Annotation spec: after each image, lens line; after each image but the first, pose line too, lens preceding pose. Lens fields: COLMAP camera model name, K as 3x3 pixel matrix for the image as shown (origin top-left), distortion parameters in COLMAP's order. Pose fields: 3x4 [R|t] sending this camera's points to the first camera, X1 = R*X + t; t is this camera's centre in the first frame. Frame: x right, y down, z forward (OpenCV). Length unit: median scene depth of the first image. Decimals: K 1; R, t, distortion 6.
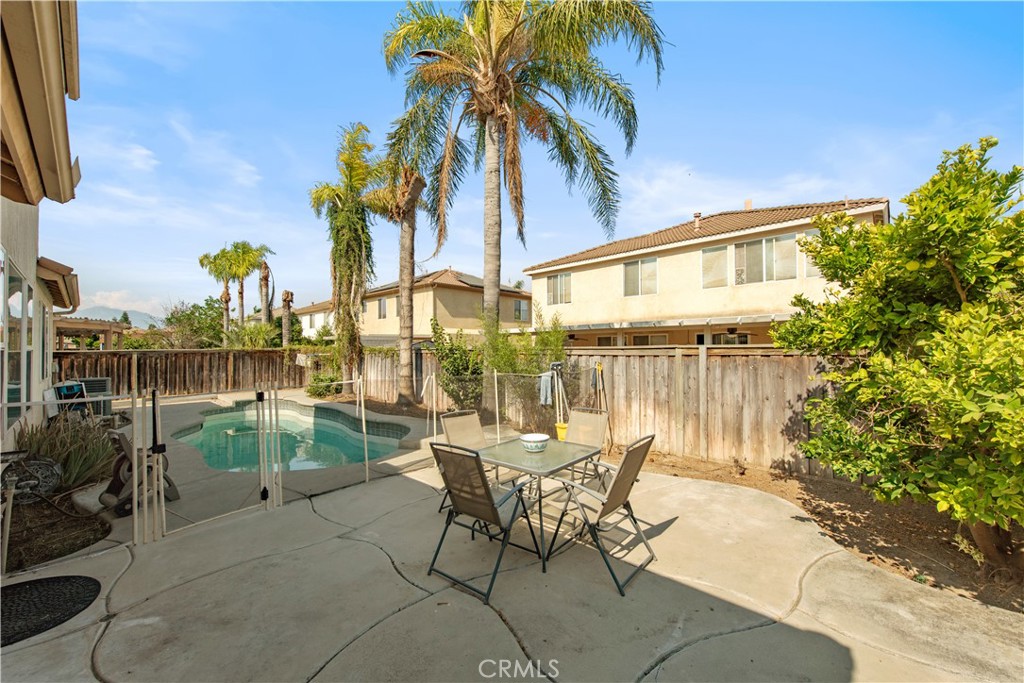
lens RADIAL K [[407.4, 0, 526.3], [0, 407.4, 348.9], [0, 0, 1]] dist [0.006401, -0.000870]
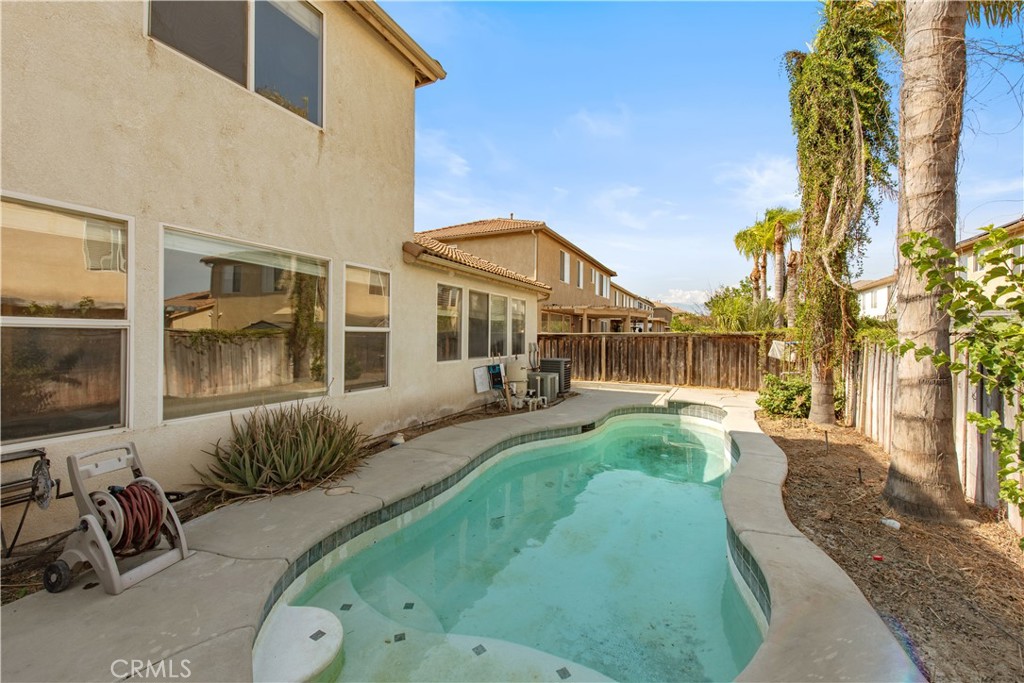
lens RADIAL K [[407.4, 0, 510.7], [0, 407.4, 339.1], [0, 0, 1]] dist [0.006401, -0.000870]
pose [[0.279422, 0.019729, -0.959966, -0.055666], [-0.008143, 0.999802, 0.018178, 0.001394], [0.960134, 0.002738, 0.279527, 0.451436]]
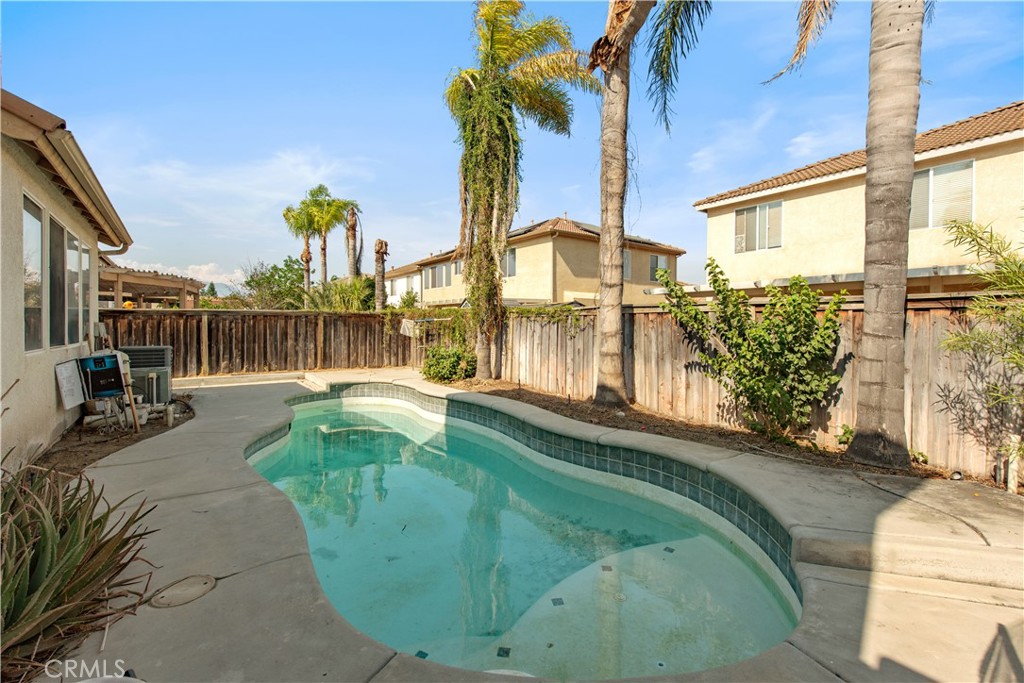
lens RADIAL K [[453.8, 0, 518.7], [0, 453.8, 334.9], [0, 0, 1]] dist [0.015003, -0.001226]
pose [[0.982614, 0.015190, -0.185036, -0.228336], [-0.011011, 0.999661, 0.023593, 0.020418], [0.185331, -0.021146, 0.982449, 0.270980]]
